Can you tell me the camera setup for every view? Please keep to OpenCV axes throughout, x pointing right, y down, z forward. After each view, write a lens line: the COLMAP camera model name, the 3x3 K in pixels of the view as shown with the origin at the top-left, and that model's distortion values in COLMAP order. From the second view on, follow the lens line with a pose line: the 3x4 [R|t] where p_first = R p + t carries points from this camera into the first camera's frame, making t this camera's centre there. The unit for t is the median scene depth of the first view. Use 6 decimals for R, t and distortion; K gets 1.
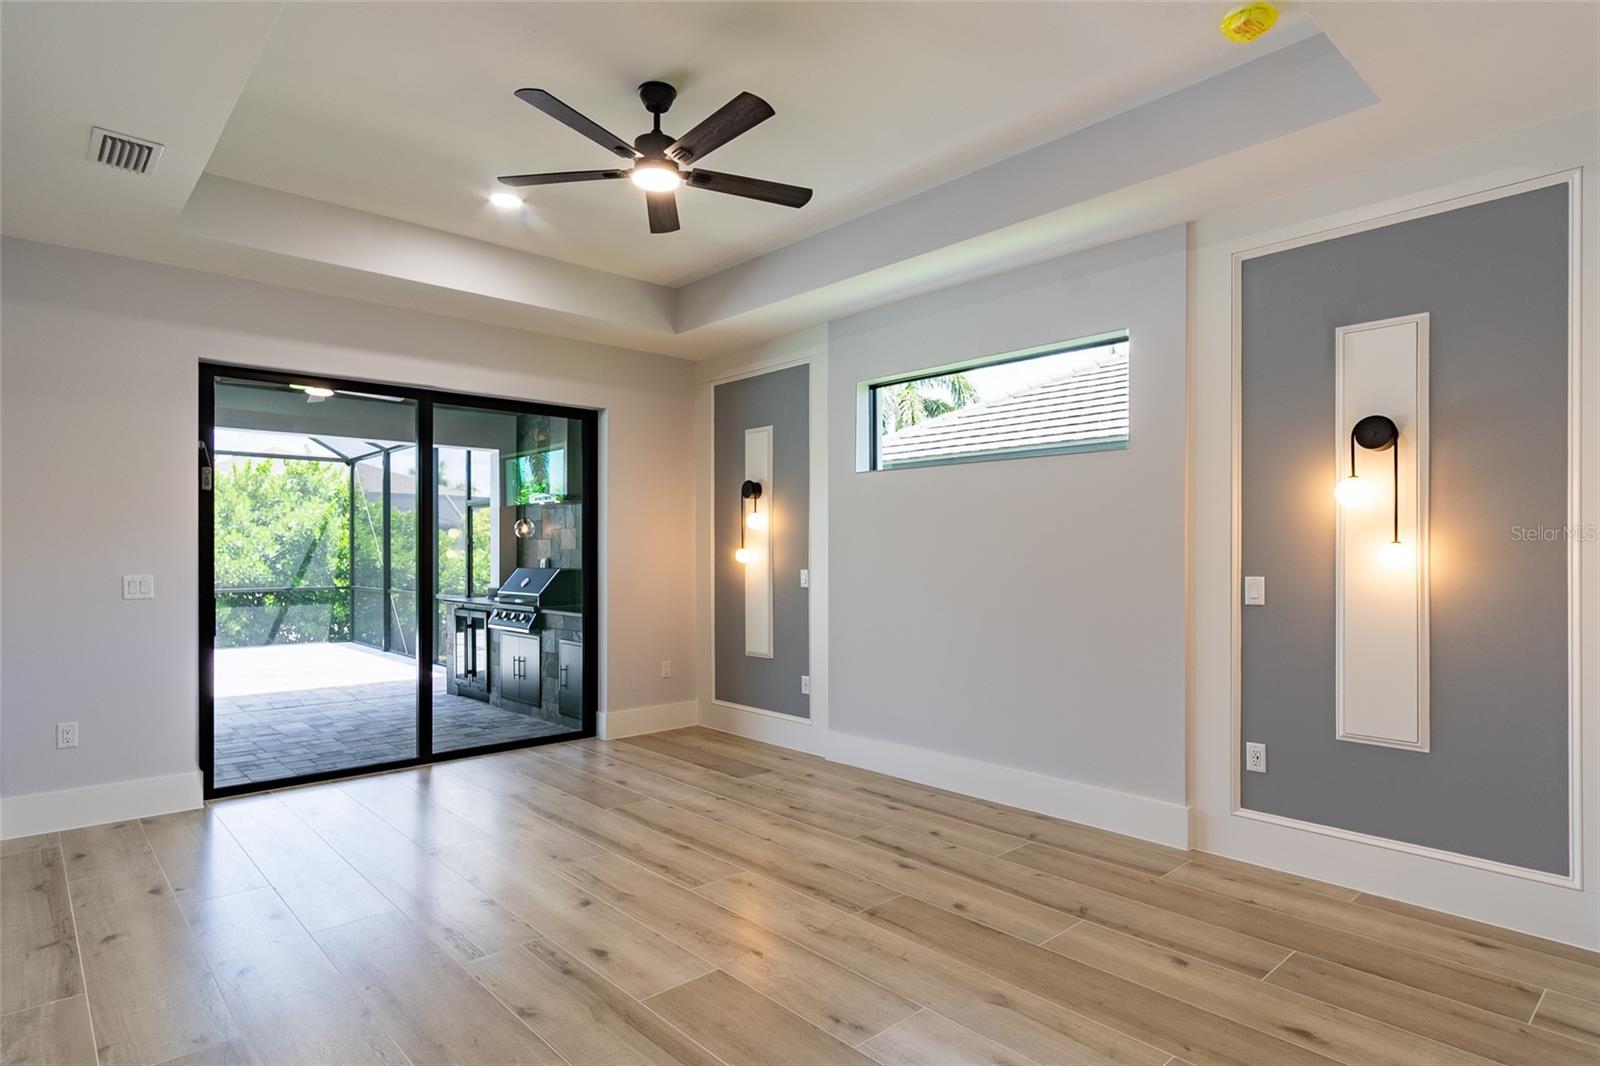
lens RADIAL K [[870.6, 0, 789.4], [0, 870.6, 532.6], [0, 0, 1]] dist [0.008825, -0.000769]
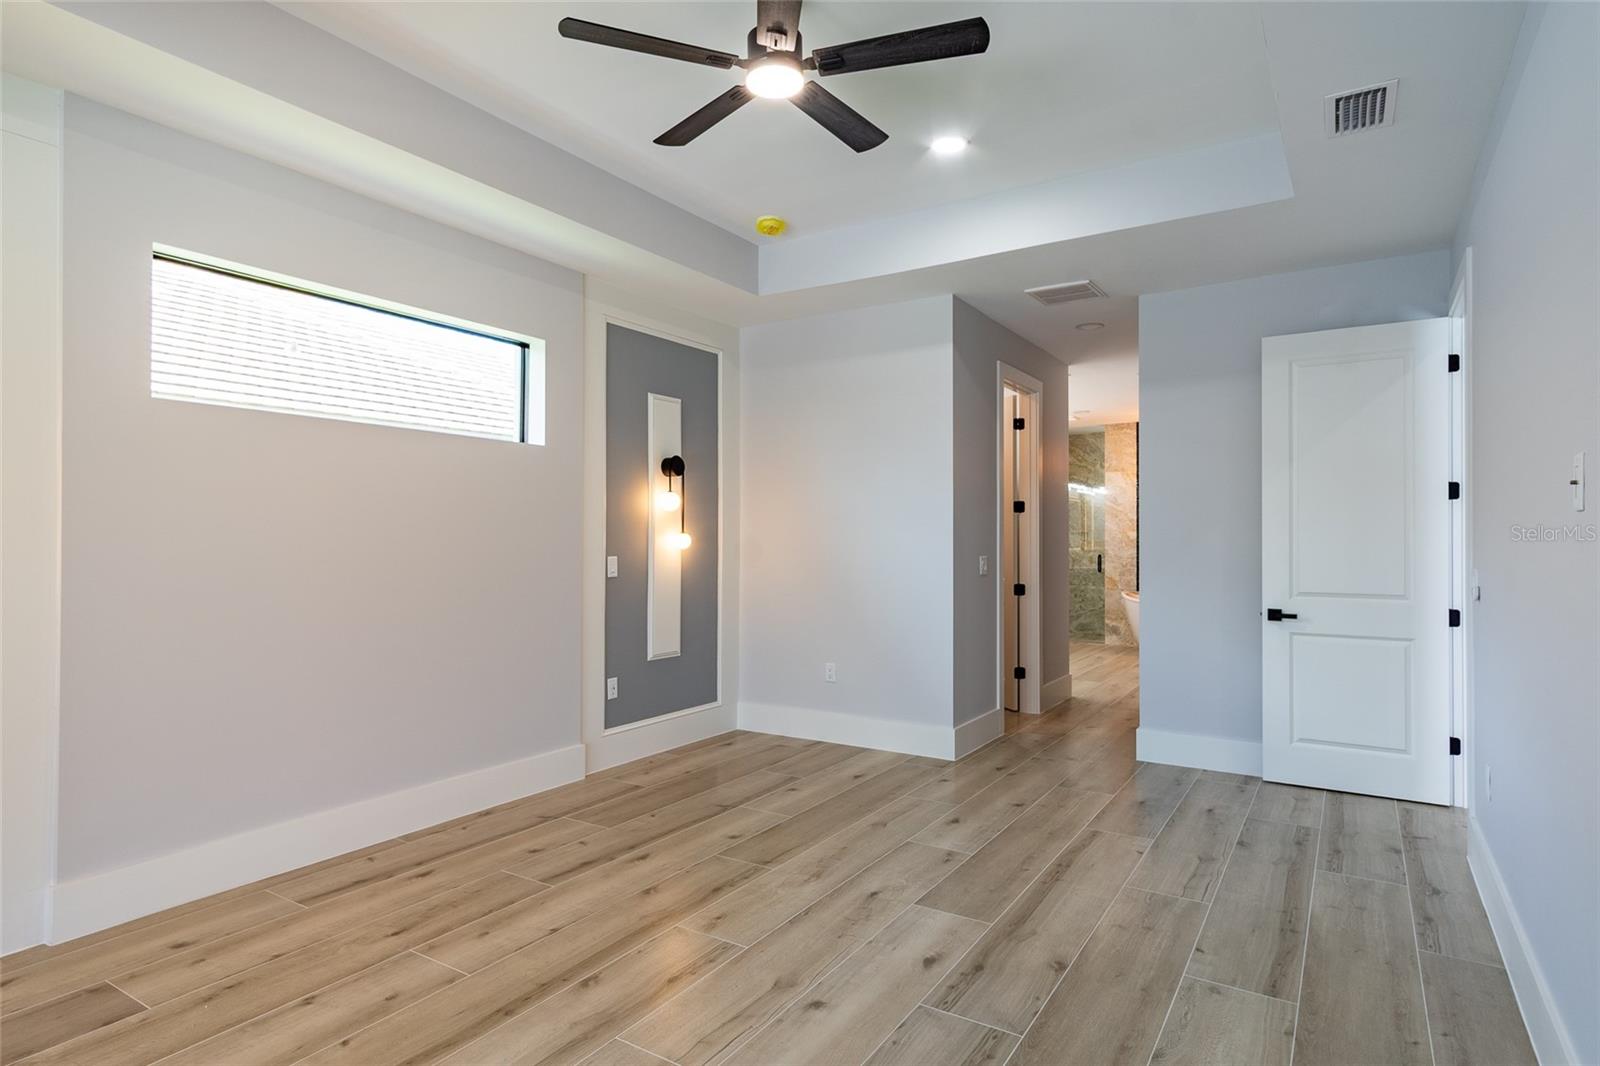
lens RADIAL K [[870.6, 0, 789.4], [0, 870.6, 532.6], [0, 0, 1]] dist [0.008825, -0.000769]
pose [[-0.265109, 0.008659, 0.964180, -0.855202], [-0.023360, 0.999609, -0.015400, 0.028817], [-0.963935, -0.026606, -0.264803, 1.105480]]
